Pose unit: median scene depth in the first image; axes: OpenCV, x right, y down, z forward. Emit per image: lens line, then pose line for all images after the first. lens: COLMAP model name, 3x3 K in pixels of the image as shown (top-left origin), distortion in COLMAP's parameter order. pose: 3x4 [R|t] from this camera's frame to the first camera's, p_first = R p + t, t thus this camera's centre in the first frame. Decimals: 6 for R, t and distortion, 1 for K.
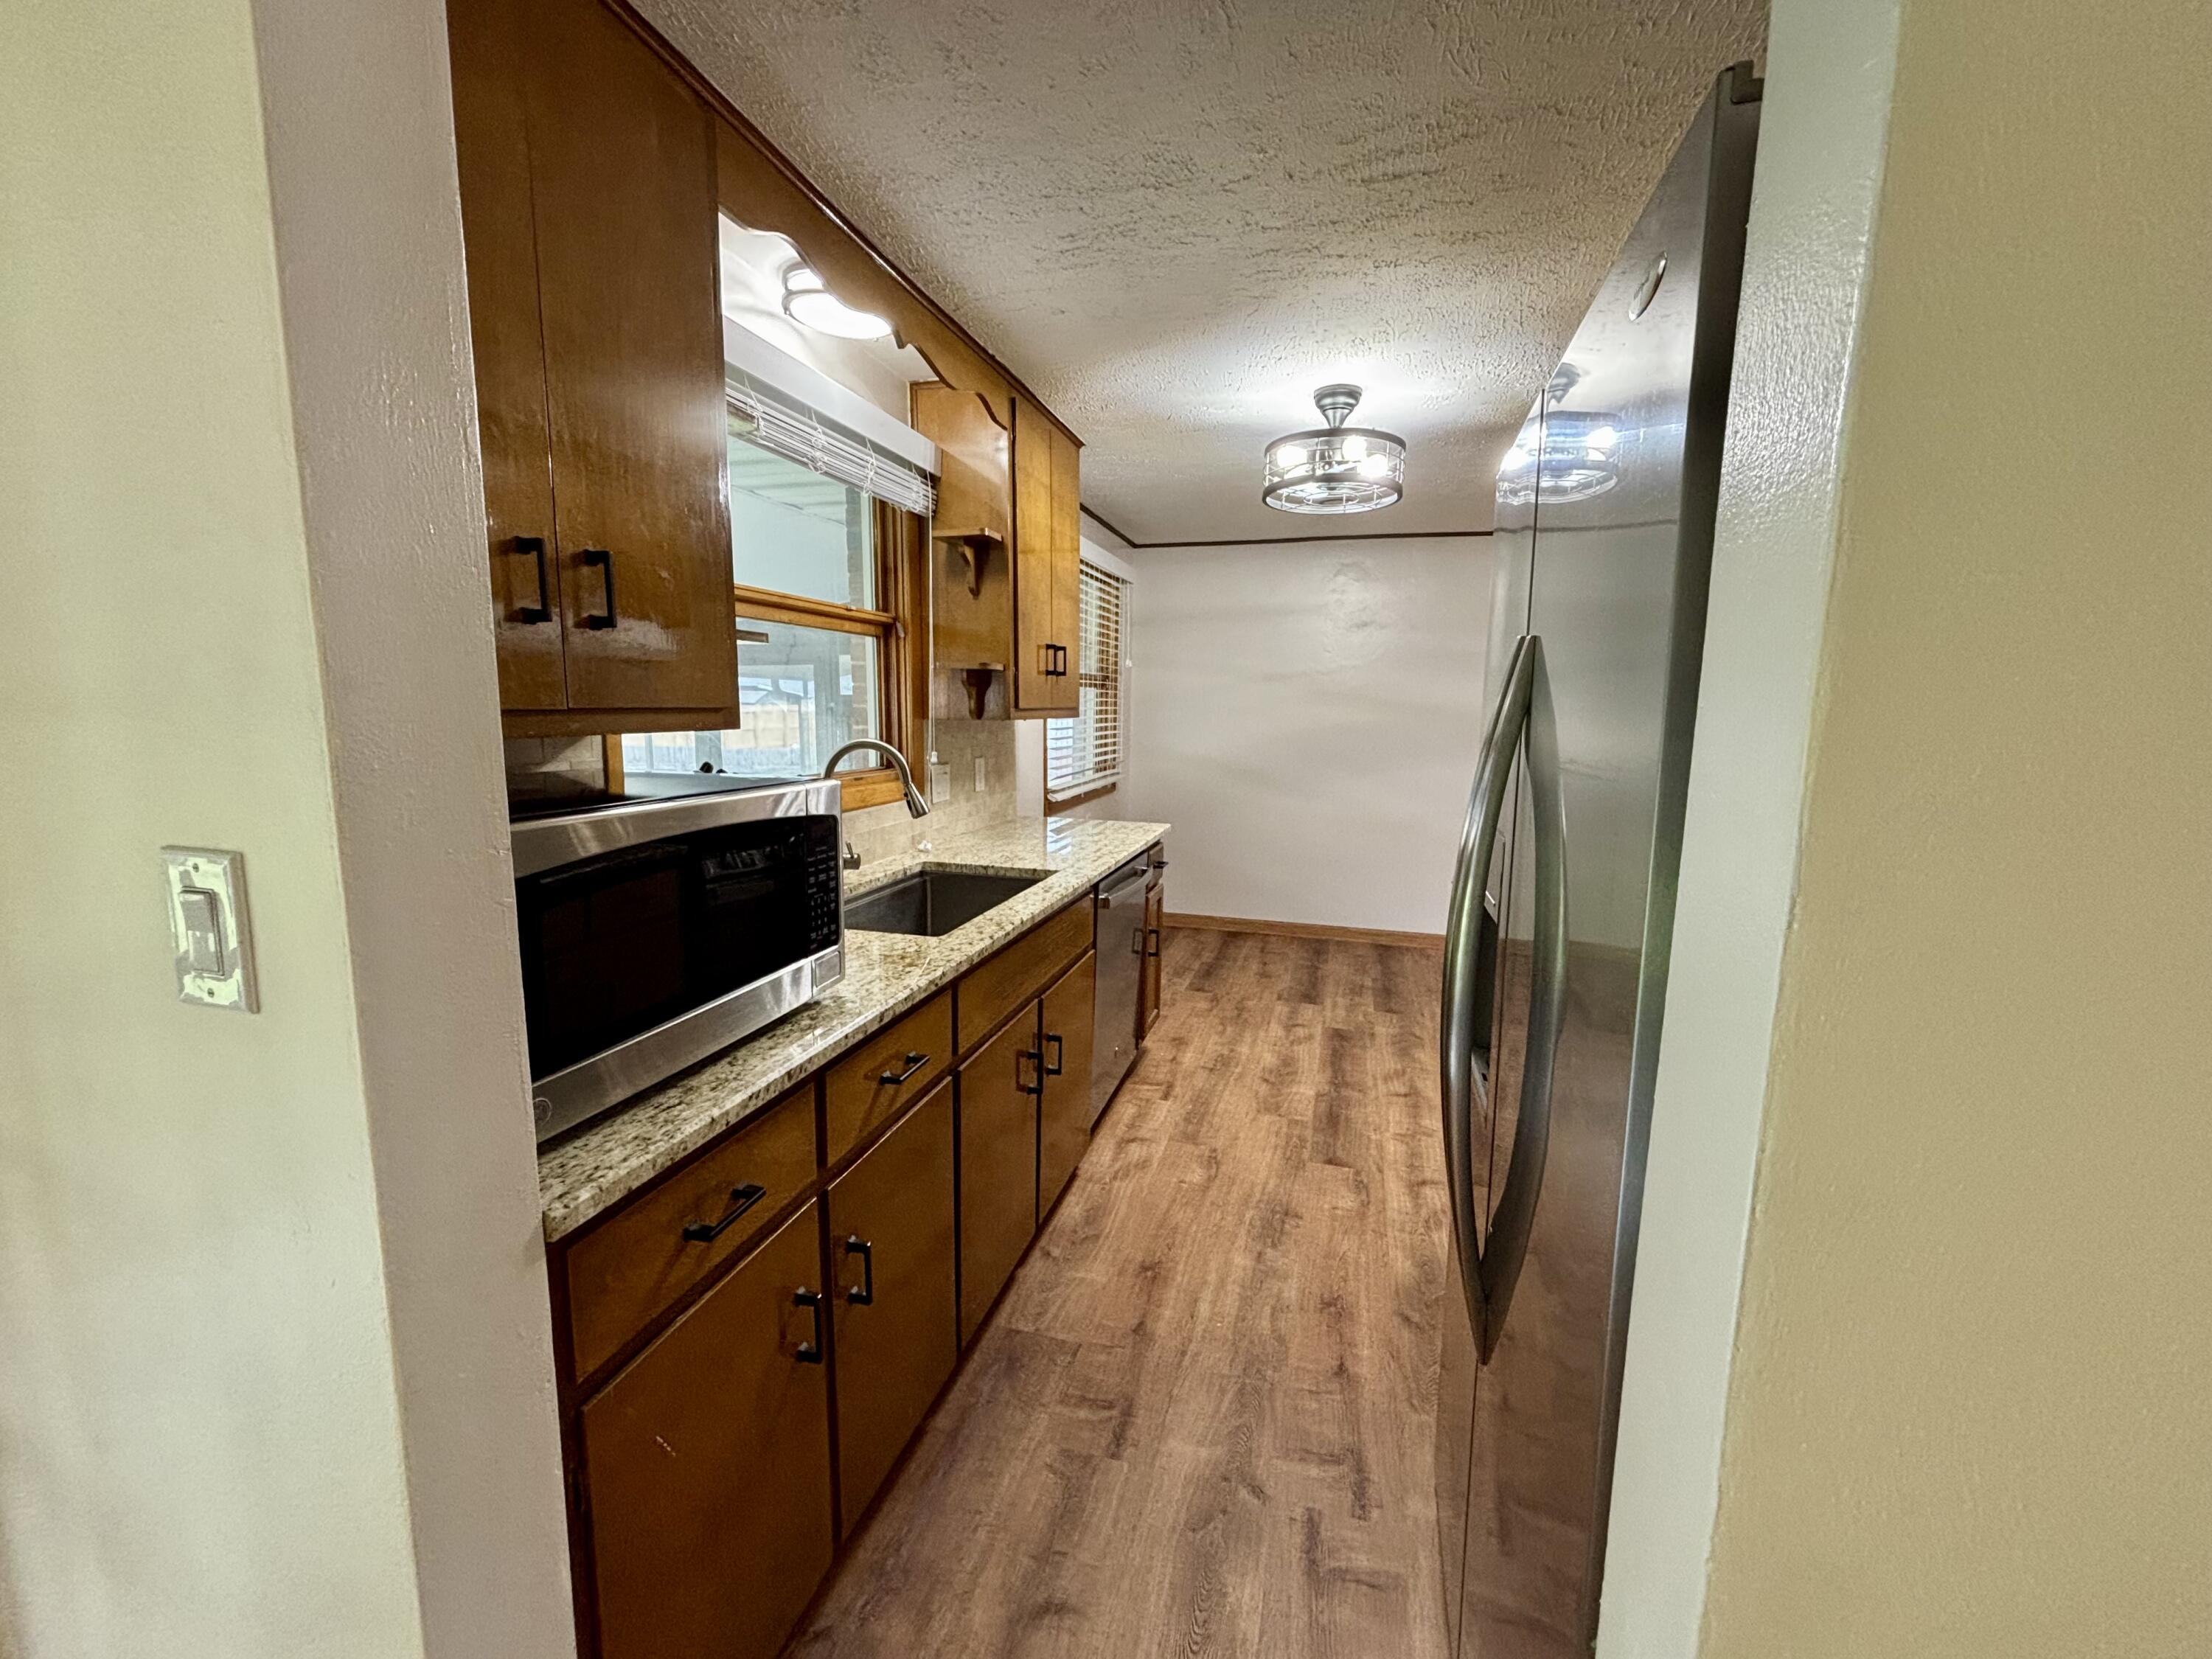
lens RADIAL K [[892.8, 0, 1102.2], [0, 892.8, 824.0], [0, 0, 1]] dist [-0.000191, -0.000027]
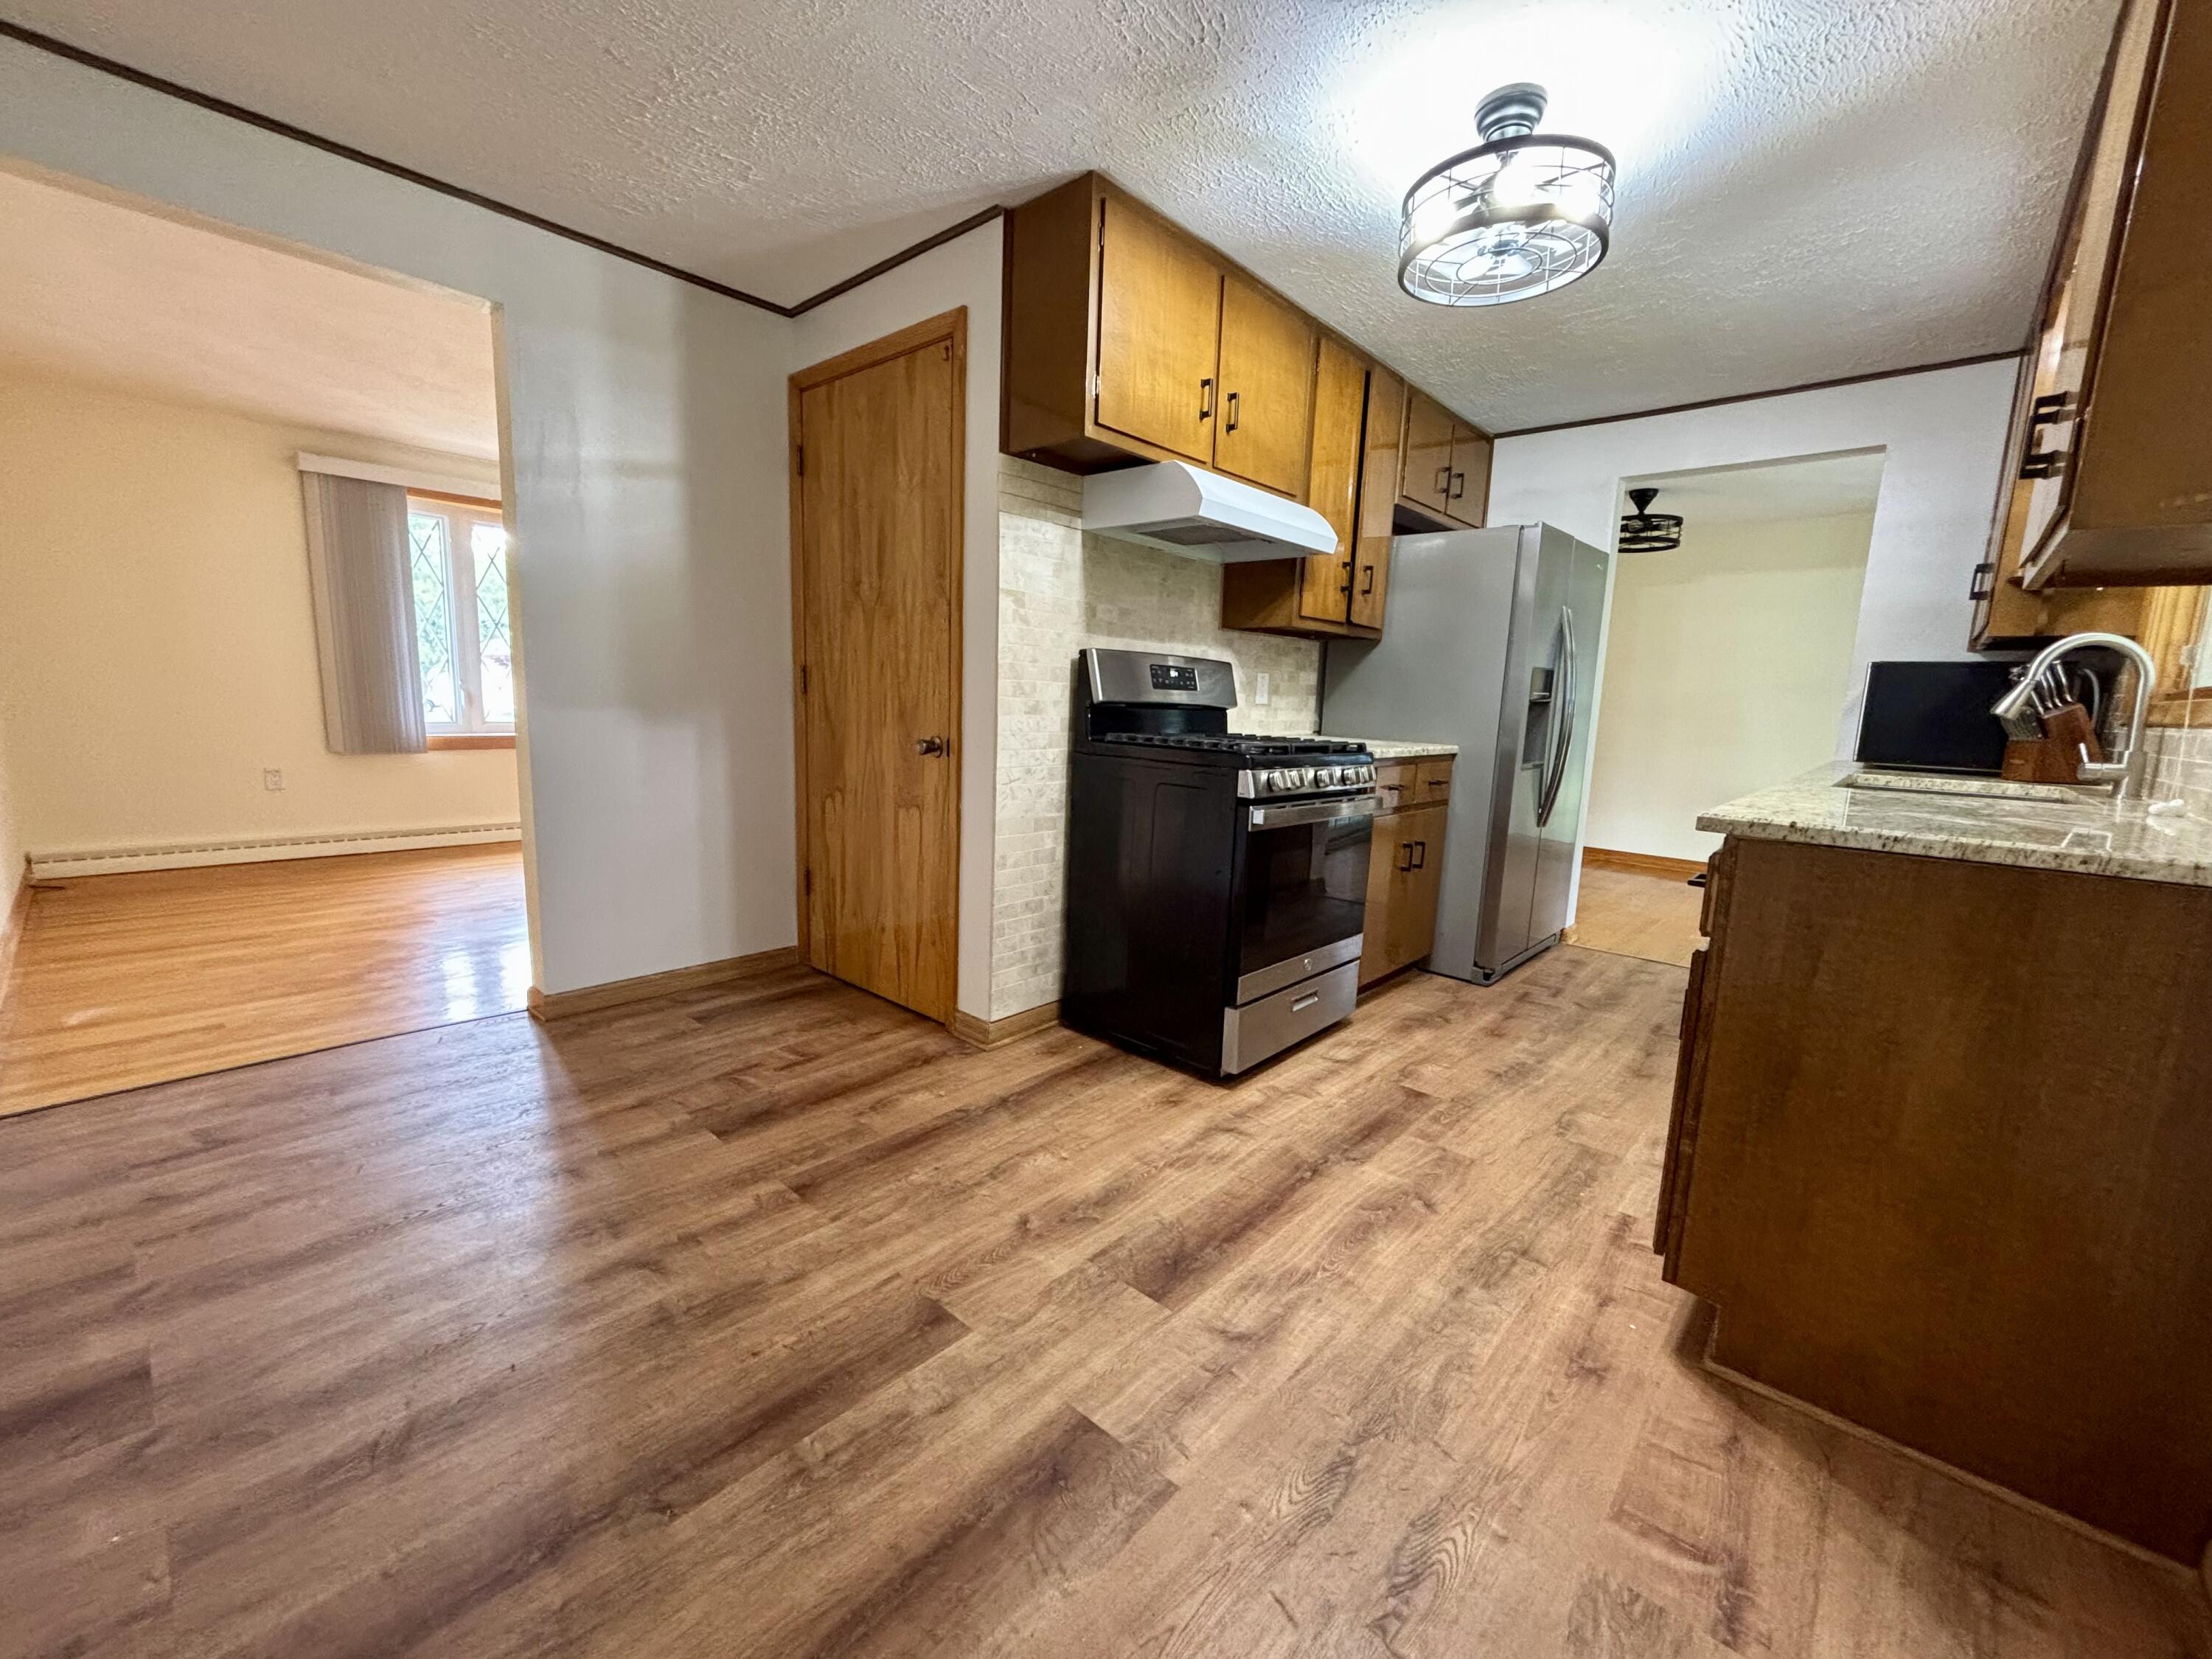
lens RADIAL K [[892.8, 0, 1113.0], [0, 892.8, 828.5], [0, 0, 1]] dist [-0.000191, -0.000027]
pose [[-0.895195, -0.121199, 0.428879, 0.144424], [0.006911, 0.958422, 0.285270, -0.114541], [-0.445621, 0.258336, -0.857137, 1.495584]]
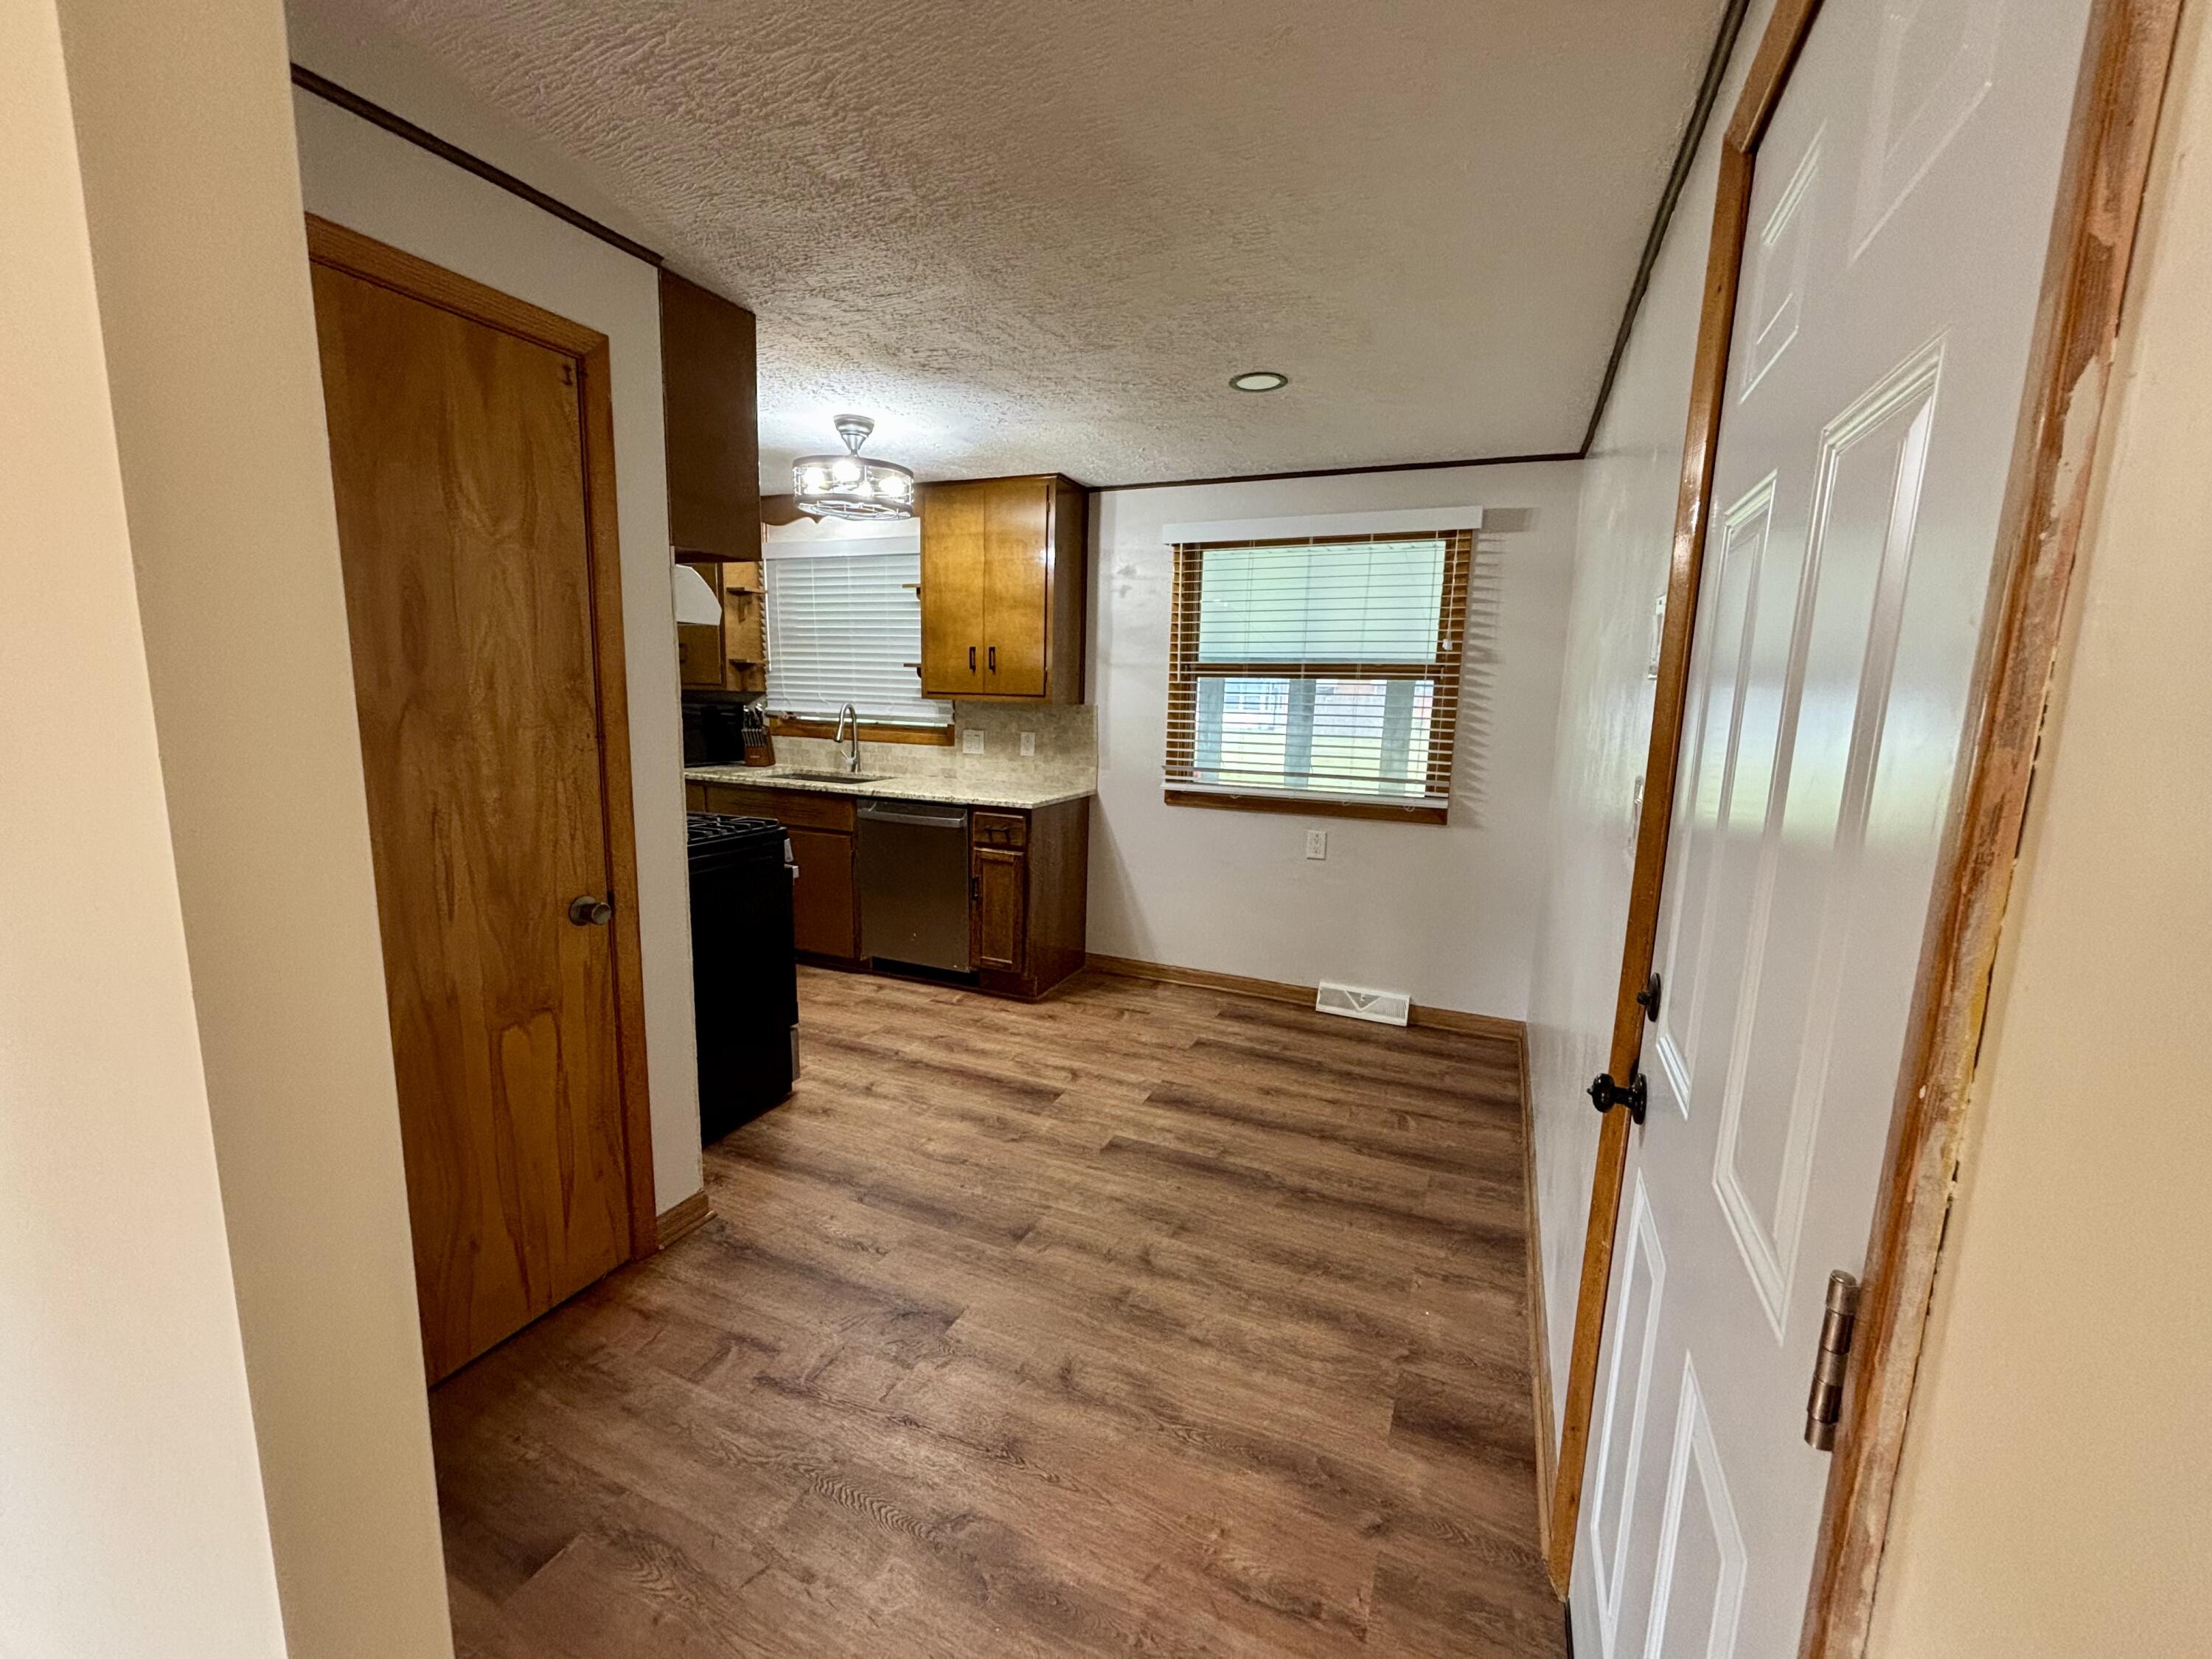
lens RADIAL K [[892.8, 0, 1105.1], [0, 892.8, 830.5], [0, 0, 1]] dist [-0.000191, -0.000027]
pose [[-0.144370, 0.136035, -0.980128, 1.149530], [-0.165574, 0.973219, 0.159465, -0.155359], [0.975573, 0.185306, -0.117980, 1.245308]]
